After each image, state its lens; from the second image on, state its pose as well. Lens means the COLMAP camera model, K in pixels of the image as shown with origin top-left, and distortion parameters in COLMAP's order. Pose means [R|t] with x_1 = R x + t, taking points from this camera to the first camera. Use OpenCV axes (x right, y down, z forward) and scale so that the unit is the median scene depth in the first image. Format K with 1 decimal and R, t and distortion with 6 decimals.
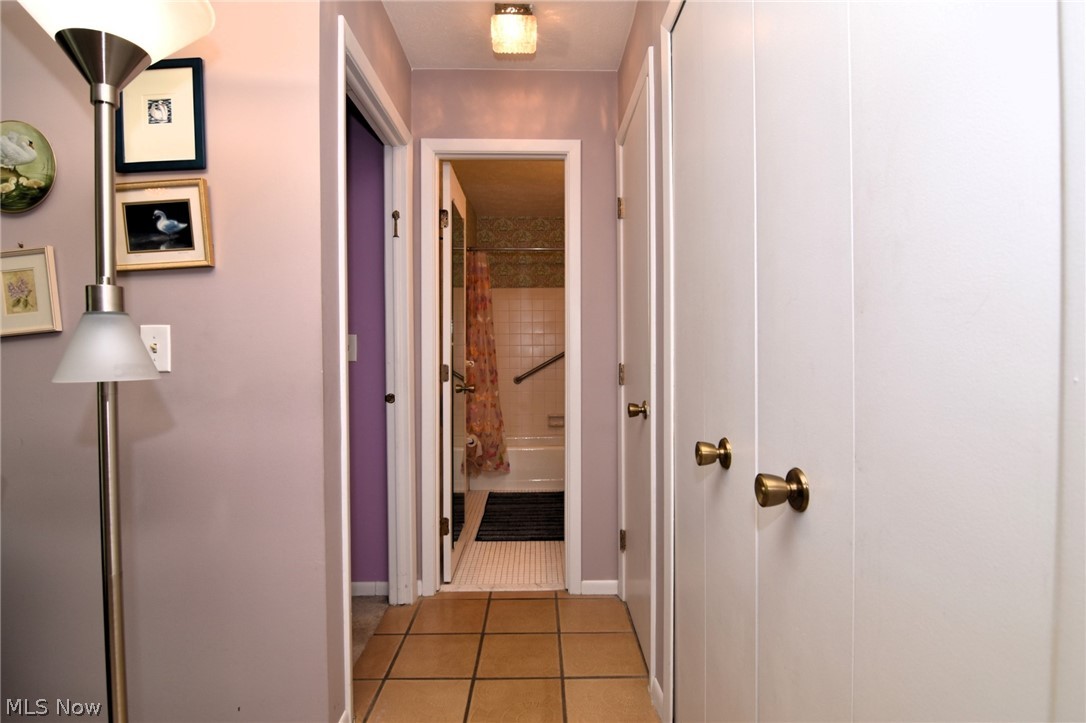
lens RADIAL K [[531.6, 0, 543.1], [0, 531.6, 361.1], [0, 0, 1]] dist [0.000098, 0.000002]
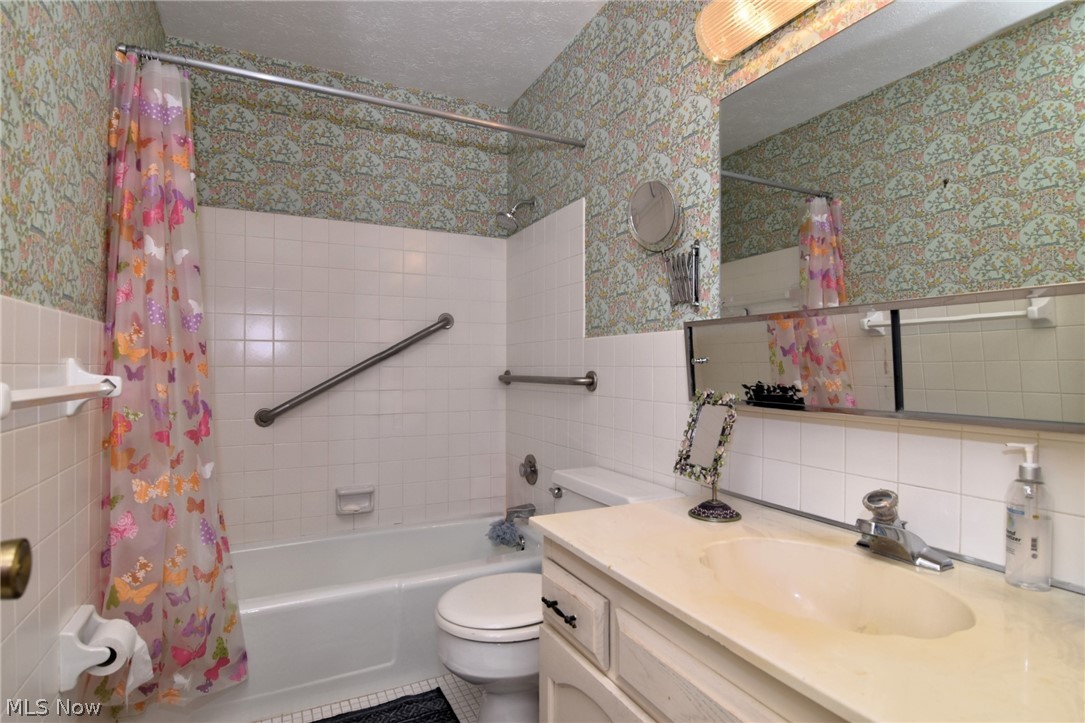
lens RADIAL K [[560.2, 0, 543.6], [0, 560.2, 363.1], [0, 0, 1]] dist [-0.012832, -0.000427]
pose [[0.901820, 0.009673, 0.432004, -0.047848], [-0.000248, 0.999761, -0.021867, -0.000553], [-0.432112, 0.019613, 0.901607, 0.576052]]
